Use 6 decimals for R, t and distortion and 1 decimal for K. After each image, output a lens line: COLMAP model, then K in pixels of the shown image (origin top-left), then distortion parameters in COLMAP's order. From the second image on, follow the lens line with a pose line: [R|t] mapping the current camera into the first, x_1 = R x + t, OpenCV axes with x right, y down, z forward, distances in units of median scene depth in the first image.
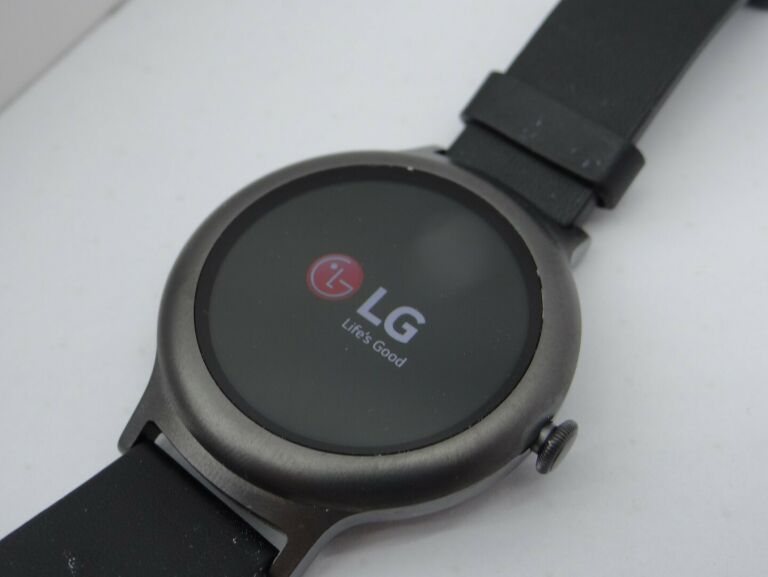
lens RADIAL K [[949.3, 0, 384.0], [0, 949.3, 288.5], [0, 0, 1]] dist [-0.059334, -0.023501]
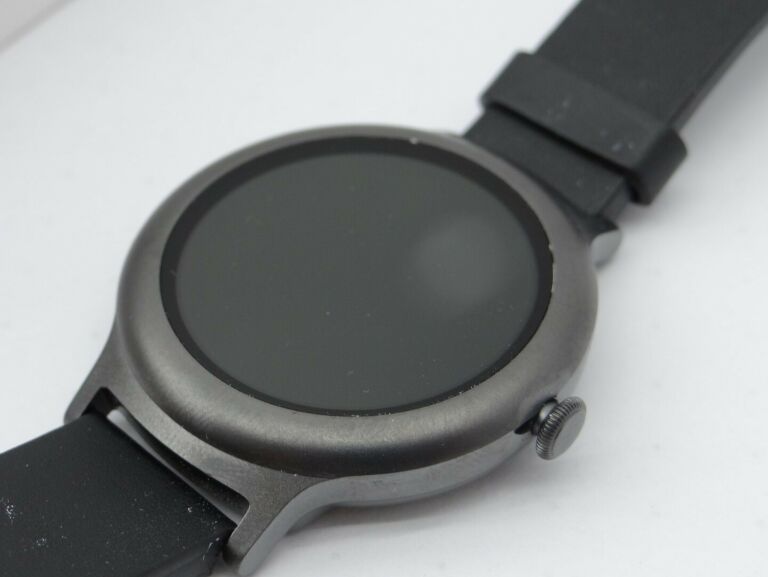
lens RADIAL K [[1421.7, 0, 384.0], [0, 1421.7, 288.5], [0, 0, 1]] dist [-0.110357, -0.395314]
pose [[0.998703, 0.039019, -0.032708, 0.054170], [-0.043774, 0.986111, -0.160216, 0.246468], [0.026002, 0.161440, 0.986540, -0.309107]]
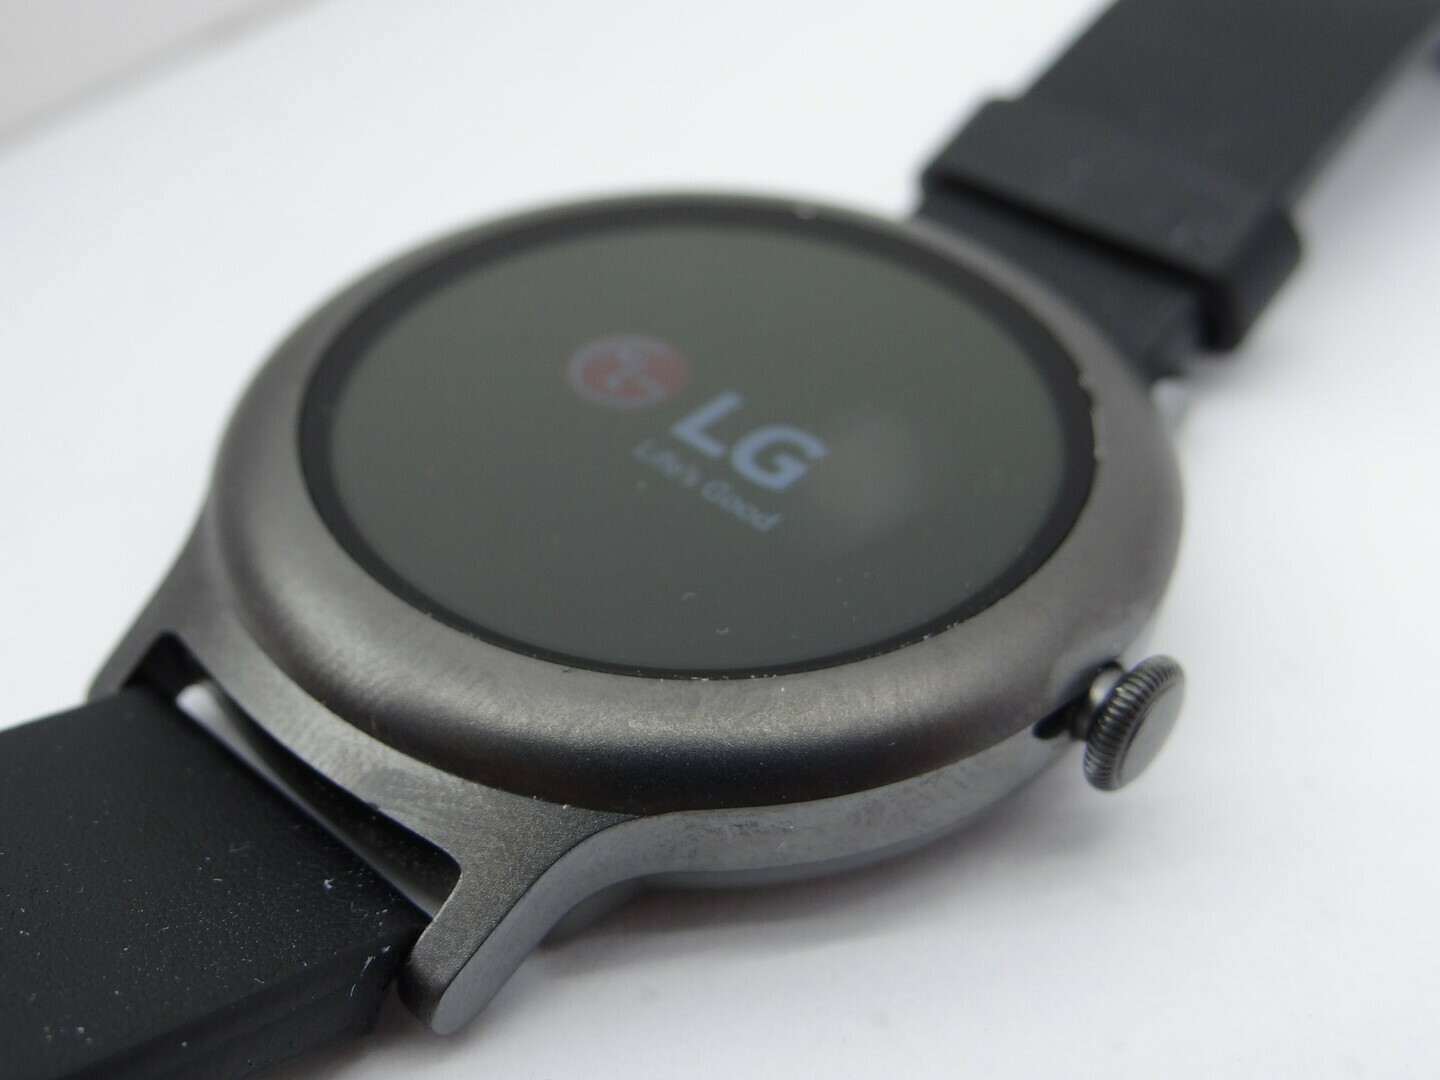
lens RADIAL K [[1779.9, 0, 720.0], [0, 1779.9, 540.0], [0, 0, 1]] dist [-0.059334, -0.023501]
pose [[0.998395, 0.054232, -0.016329, 0.010252], [-0.056597, 0.966101, -0.251883, 0.282366], [0.002116, 0.252403, 0.967620, 0.222591]]
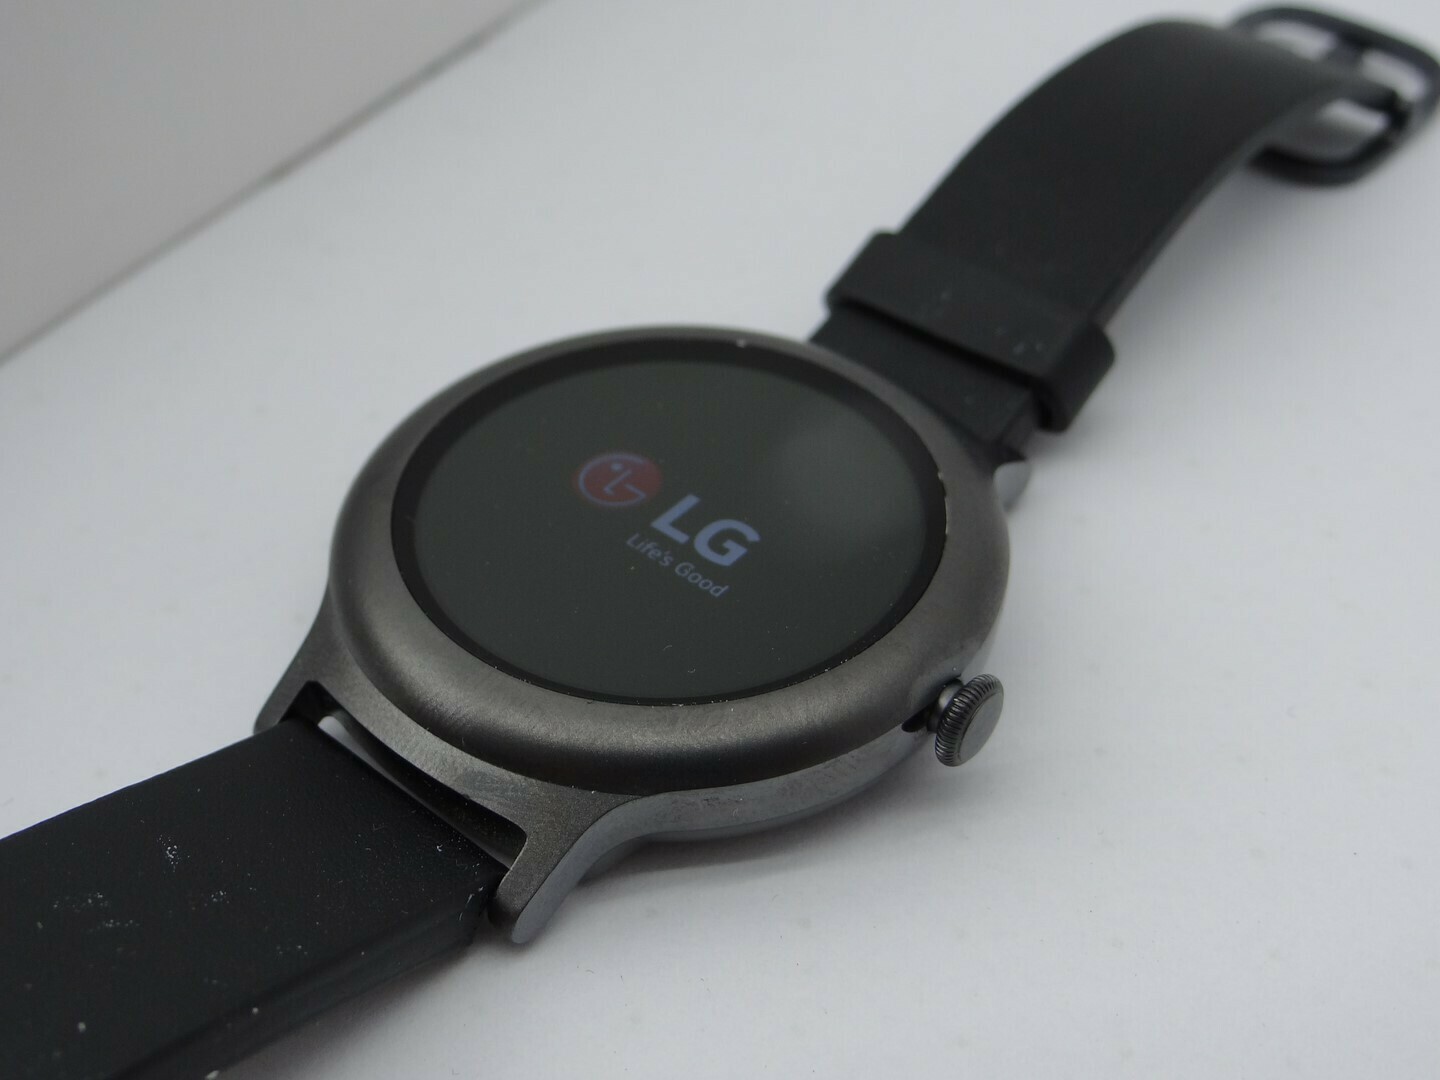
lens RADIAL K [[1779.9, 0, 720.0], [0, 1779.9, 540.0], [0, 0, 1]] dist [-0.059334, -0.023501]
pose [[0.999848, 0.017429, -0.000157, 0.017702], [-0.017015, 0.974051, -0.225688, 0.303288], [-0.003781, 0.225657, 0.974200, -0.146224]]
